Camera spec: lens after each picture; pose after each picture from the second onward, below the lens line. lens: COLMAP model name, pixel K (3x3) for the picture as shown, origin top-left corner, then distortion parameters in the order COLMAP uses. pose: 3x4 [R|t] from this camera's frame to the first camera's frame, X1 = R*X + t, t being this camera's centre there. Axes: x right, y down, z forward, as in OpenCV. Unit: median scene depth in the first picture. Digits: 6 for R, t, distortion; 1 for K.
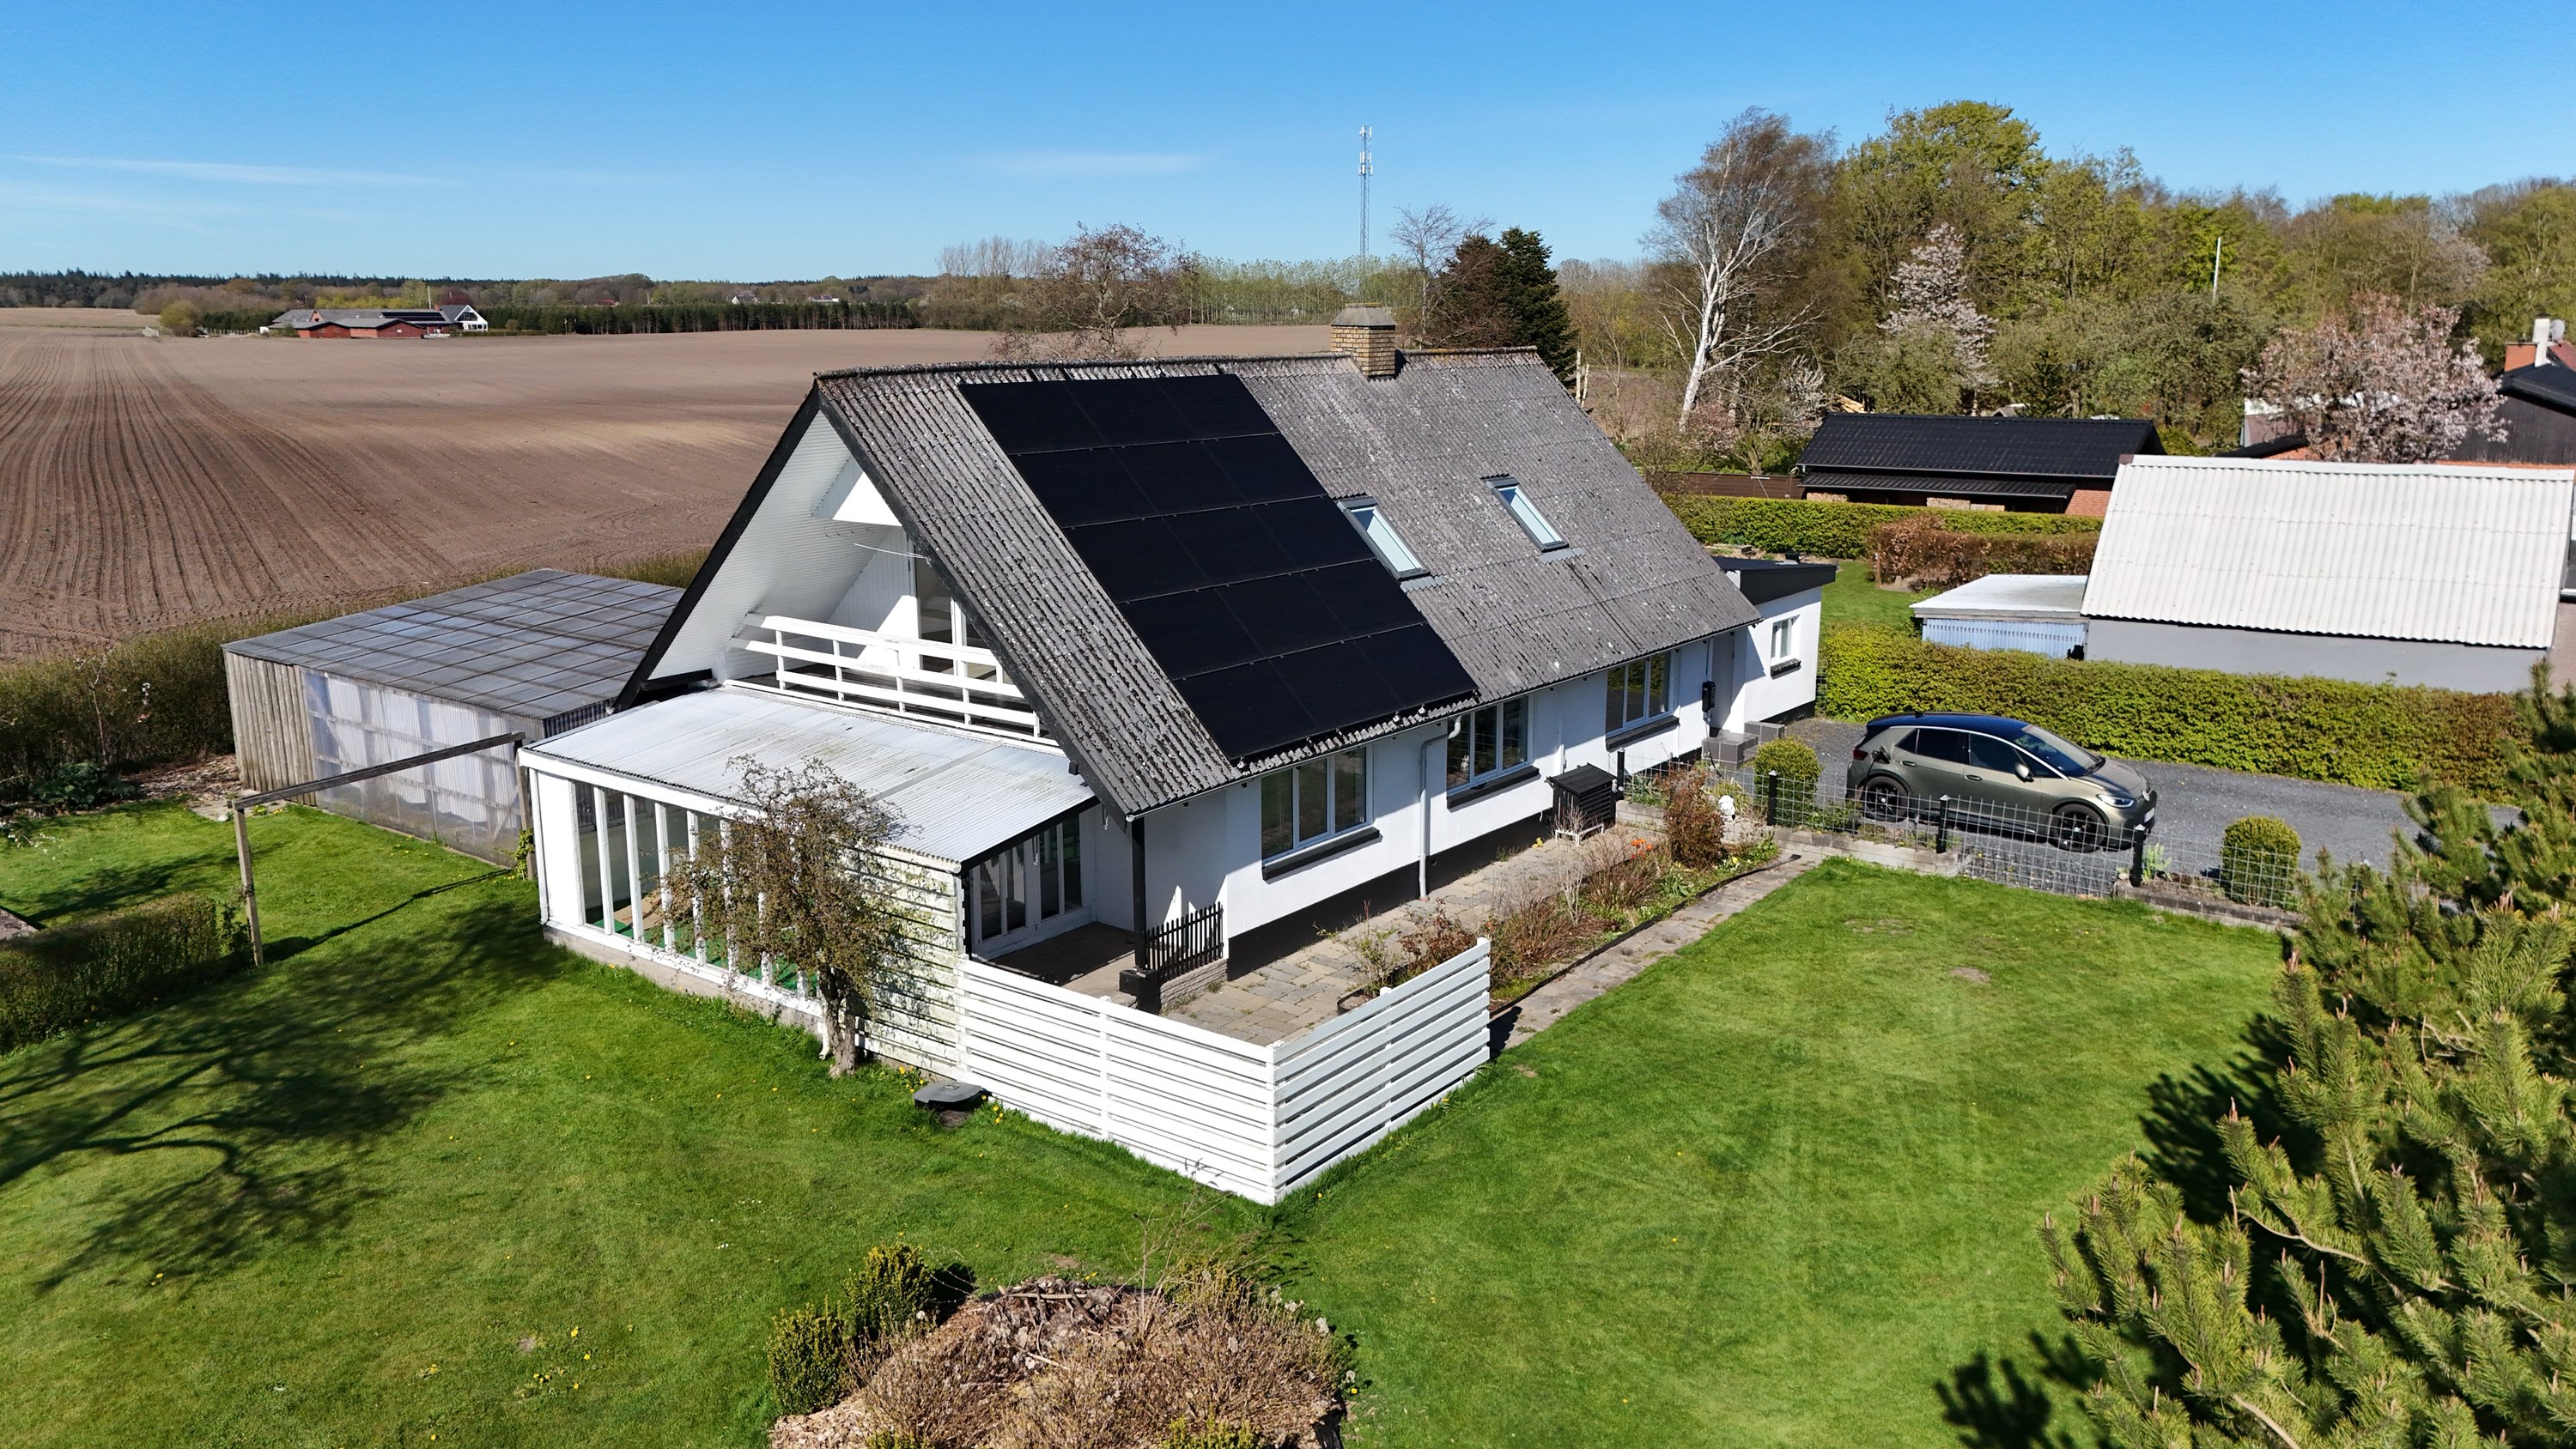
lens RADIAL K [[1897.1, 0, 1282.1], [0, 1897.1, 700.1], [0, 0, 1]] dist [0.074427, -0.075127]
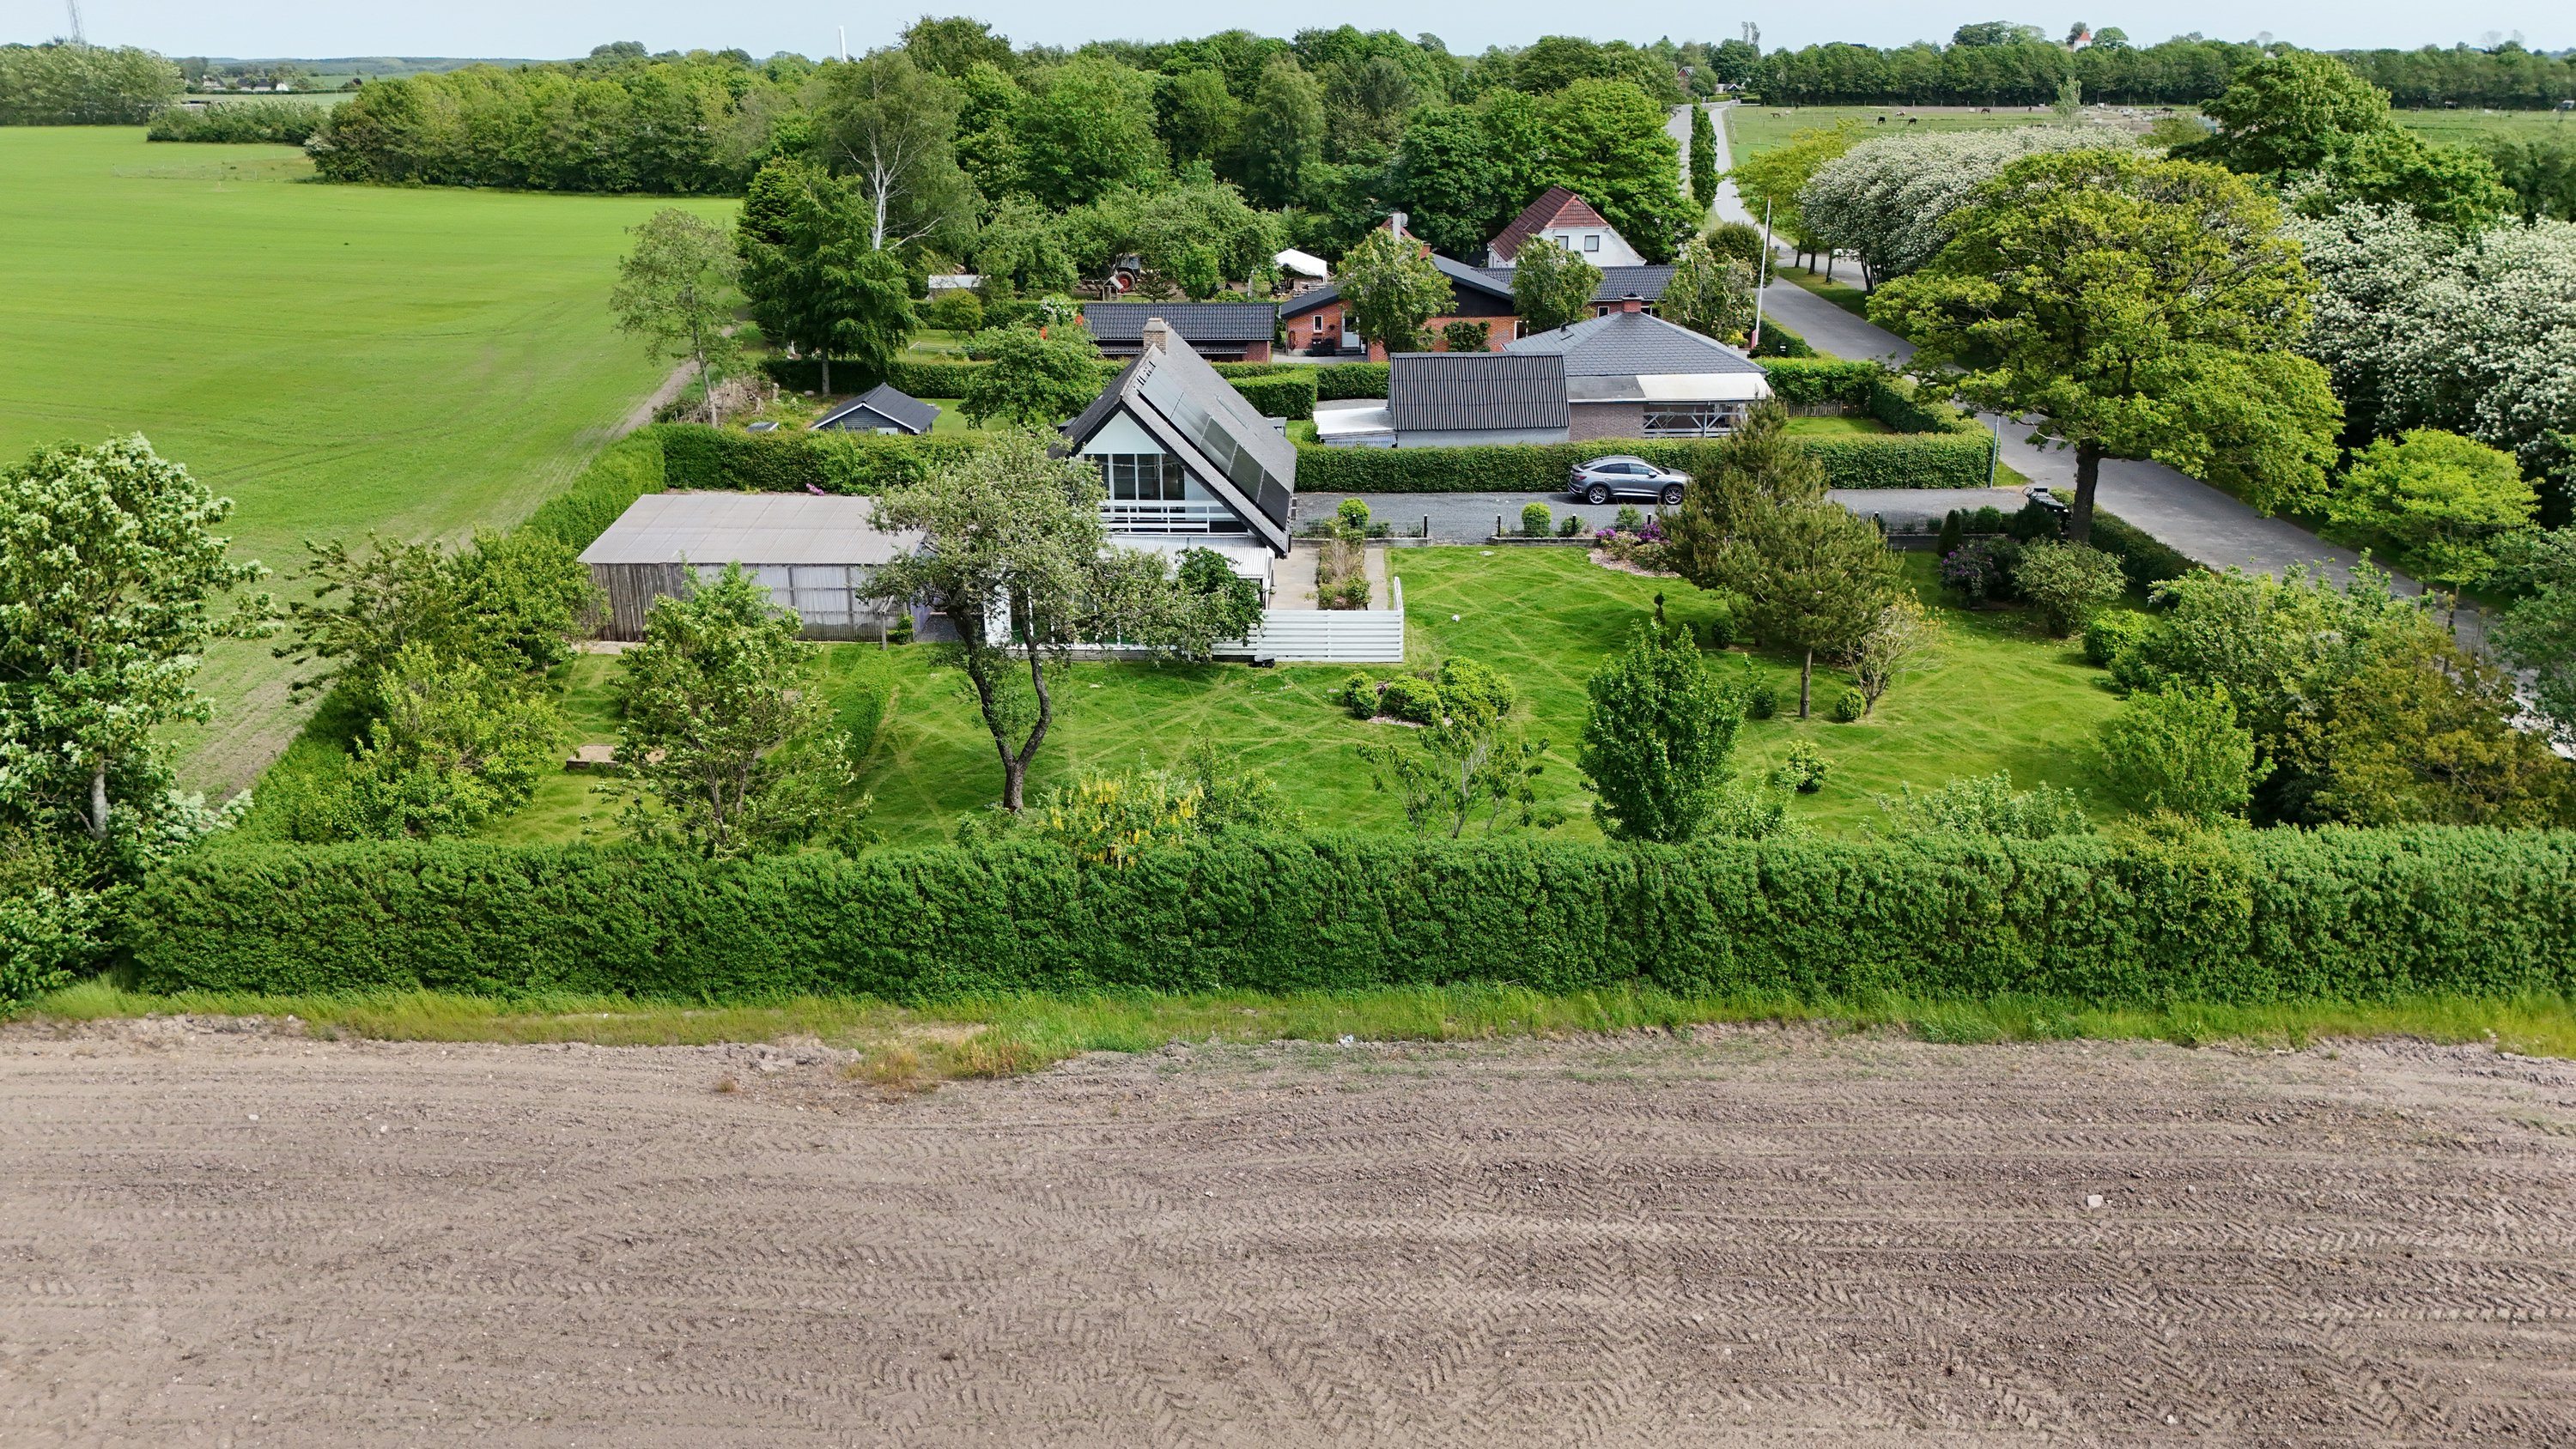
lens RADIAL K [[1881.1, 0, 1288.0], [0, 1881.1, 724.5], [0, 0, 1]] dist [0.107521, -0.136150]
pose [[0.806244, -0.191827, 0.559618, -1.321917], [0.121072, 0.979450, 0.161308, -0.107280], [-0.579061, -0.062299, 0.812901, -0.979136]]
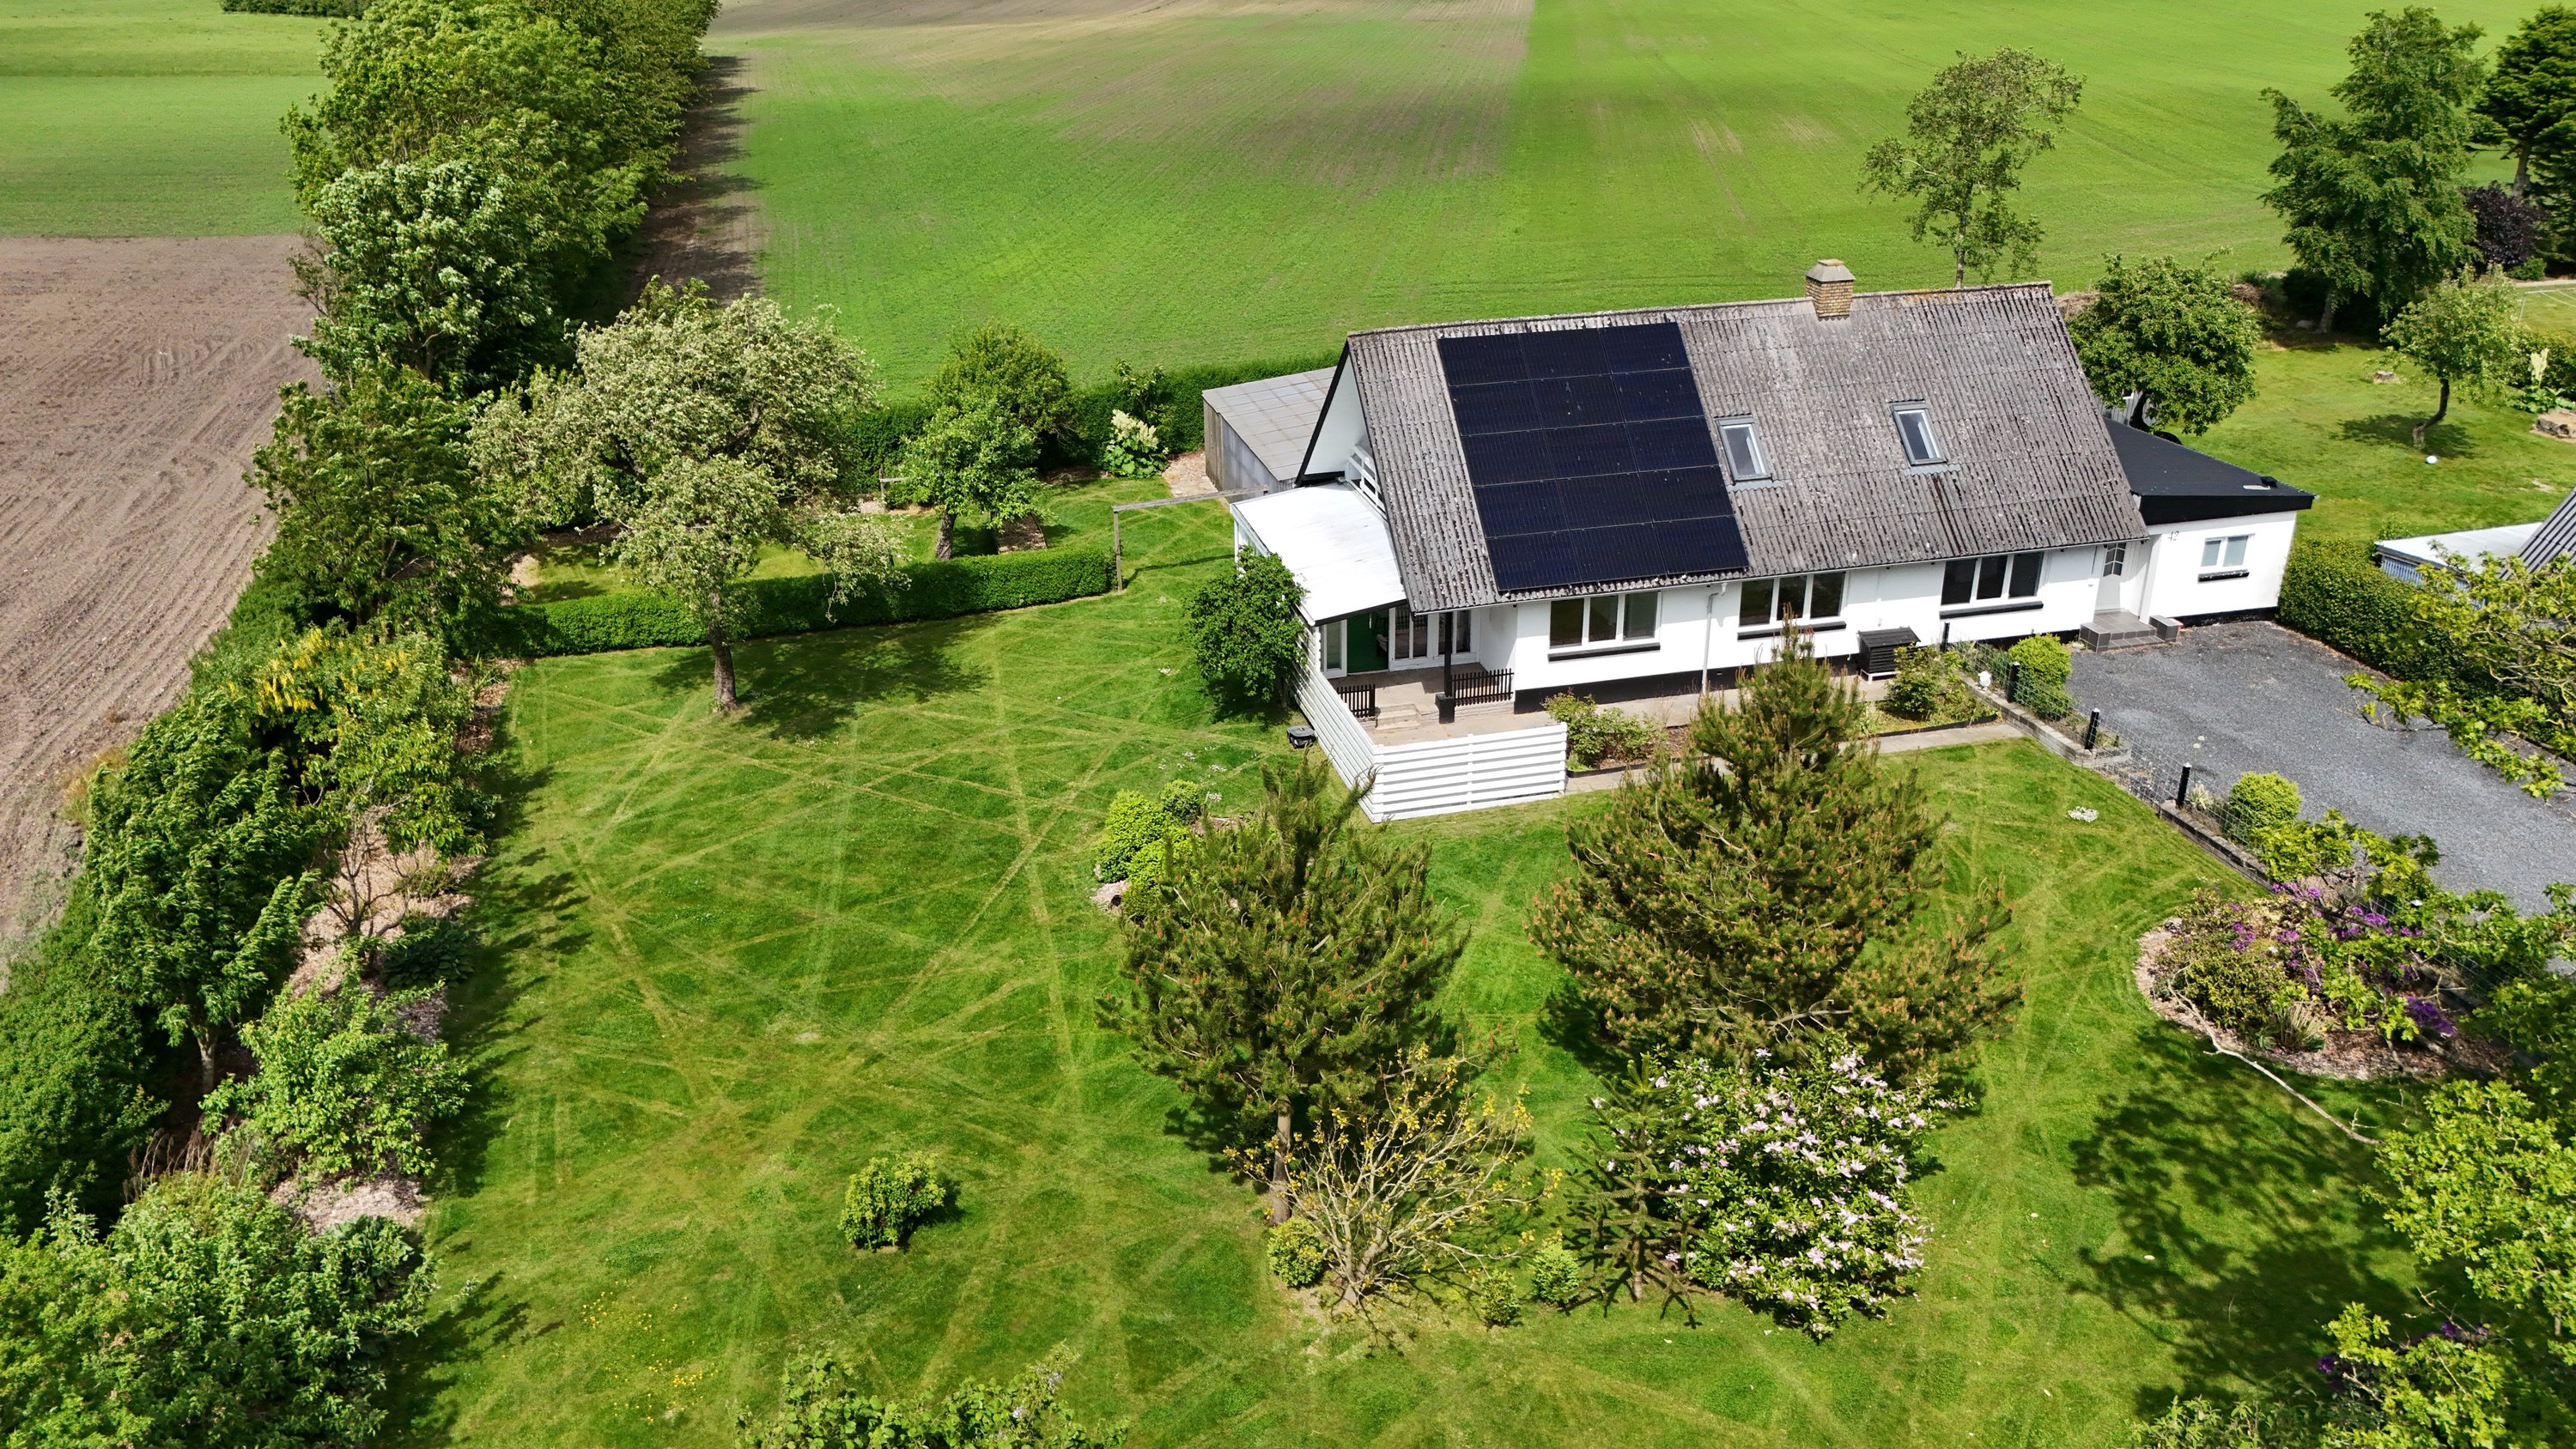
lens RADIAL K [[1881.4, 0, 1288.0], [0, 1881.4, 724.5], [0, 0, 1]] dist [0.082049, -0.076734]
pose [[0.784351, 0.242020, -0.571156, 0.718325], [-0.115667, 0.961662, 0.248651, -0.220996], [0.609438, -0.128966, 0.782274, -0.416332]]
